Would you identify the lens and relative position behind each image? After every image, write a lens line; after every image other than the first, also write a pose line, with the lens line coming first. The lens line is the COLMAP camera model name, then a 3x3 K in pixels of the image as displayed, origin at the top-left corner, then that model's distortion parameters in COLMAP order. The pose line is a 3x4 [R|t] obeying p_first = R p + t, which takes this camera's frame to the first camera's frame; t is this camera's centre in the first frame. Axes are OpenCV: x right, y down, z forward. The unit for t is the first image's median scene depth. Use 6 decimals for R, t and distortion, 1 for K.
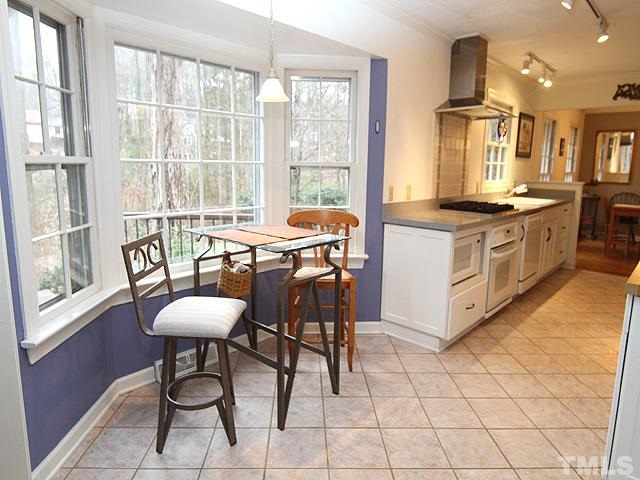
lens RADIAL K [[414.7, 0, 315.4], [0, 414.7, 239.0], [0, 0, 1]] dist [-0.000080, -0.000280]
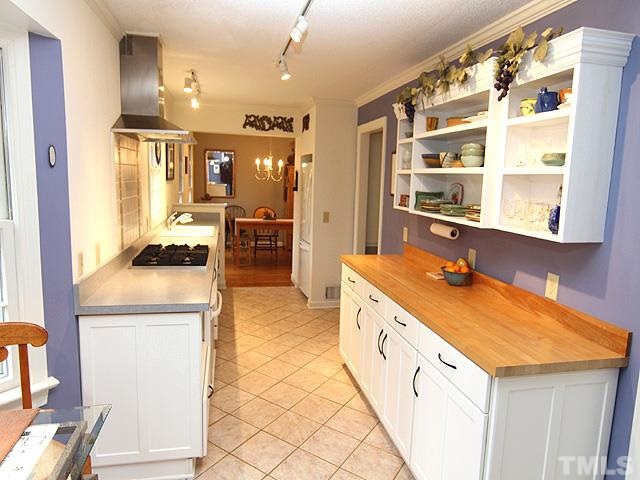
lens RADIAL K [[414.7, 0, 315.1], [0, 414.7, 233.2], [0, 0, 1]] dist [-0.000080, -0.000280]
pose [[0.574374, -0.110443, 0.811108, -0.093127], [0.122205, 0.991322, 0.048444, -0.124144], [-0.809420, 0.071297, 0.582886, 0.319778]]
